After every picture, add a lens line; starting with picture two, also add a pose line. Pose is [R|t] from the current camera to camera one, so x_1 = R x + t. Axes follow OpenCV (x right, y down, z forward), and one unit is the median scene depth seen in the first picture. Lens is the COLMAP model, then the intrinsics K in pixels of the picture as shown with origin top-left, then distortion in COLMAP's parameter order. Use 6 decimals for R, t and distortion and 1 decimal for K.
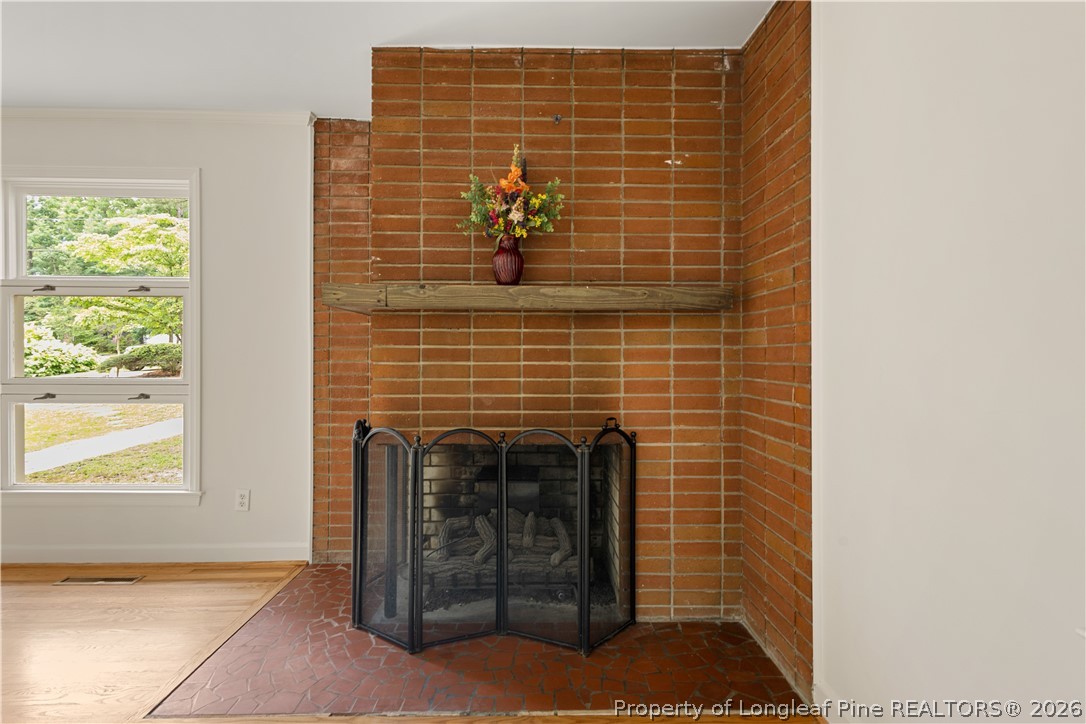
lens RADIAL K [[500.9, 0, 542.8], [0, 500.9, 352.7], [0, 0, 1]] dist [0.005968, -0.000977]
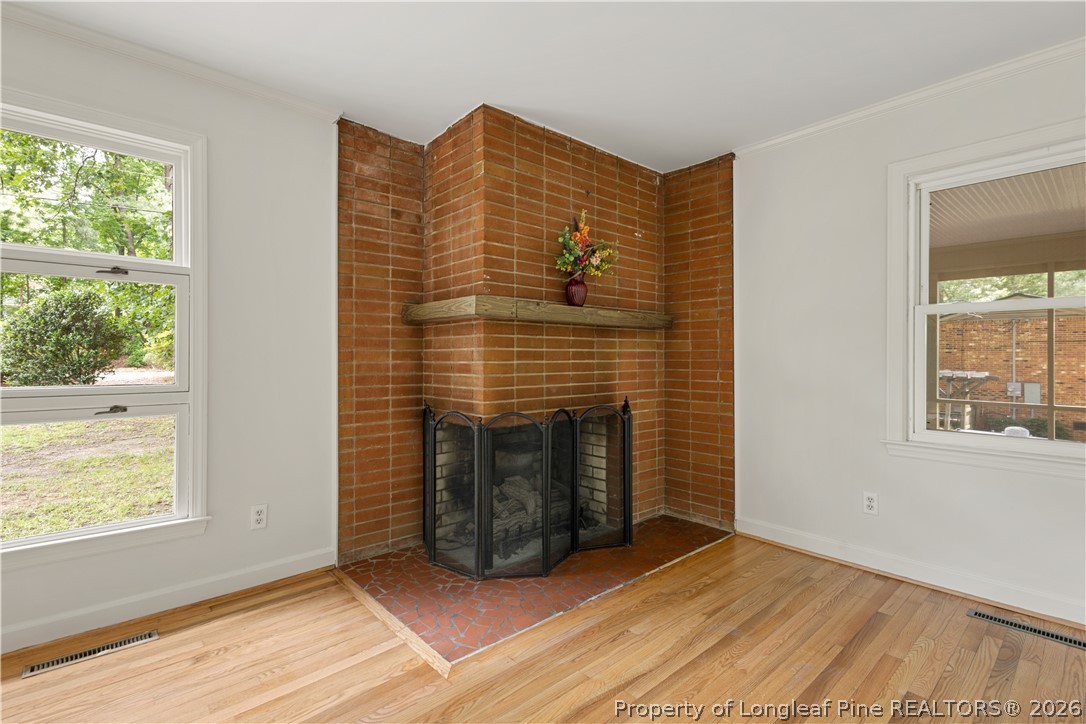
lens RADIAL K [[500.9, 0, 542.8], [0, 500.9, 352.7], [0, 0, 1]] dist [0.005968, -0.000977]
pose [[0.763382, 0.004004, 0.645935, -1.004460], [-0.002161, 0.999991, -0.003644, 0.001676], [-0.645944, 0.001385, 0.763383, -0.022044]]
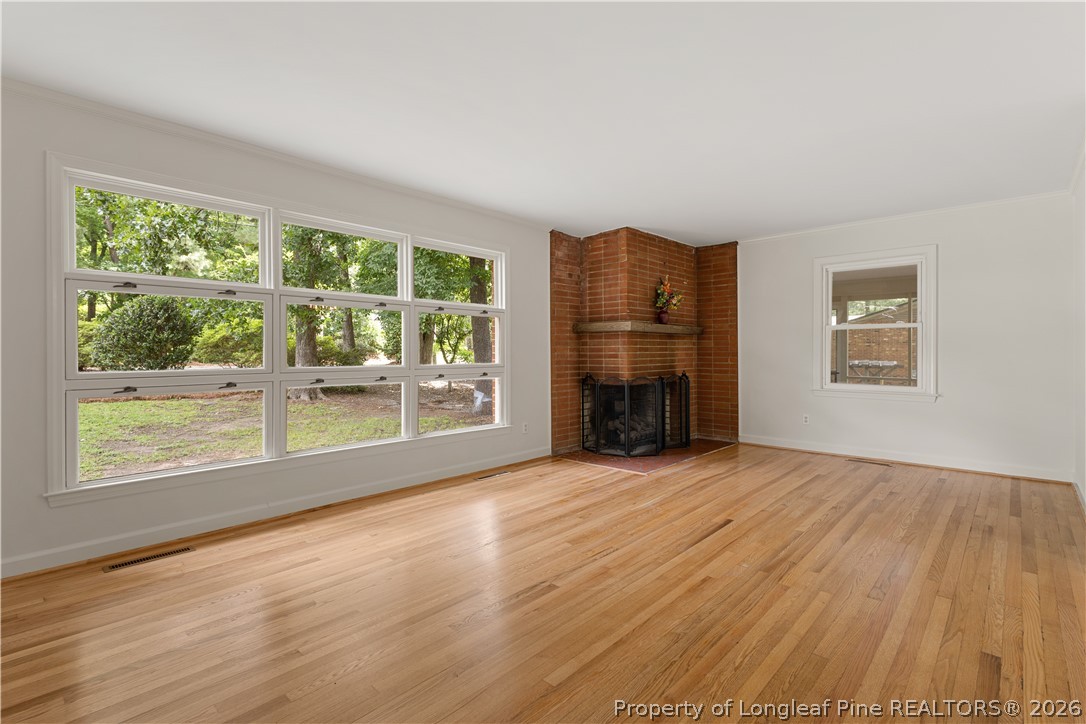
lens RADIAL K [[500.9, 0, 542.8], [0, 500.9, 352.7], [0, 0, 1]] dist [0.005968, -0.000977]
pose [[0.701757, -0.006737, 0.712384, -2.385998], [0.001060, 0.999964, 0.008413, -0.001605], [-0.712415, -0.005149, 0.701739, -0.447691]]
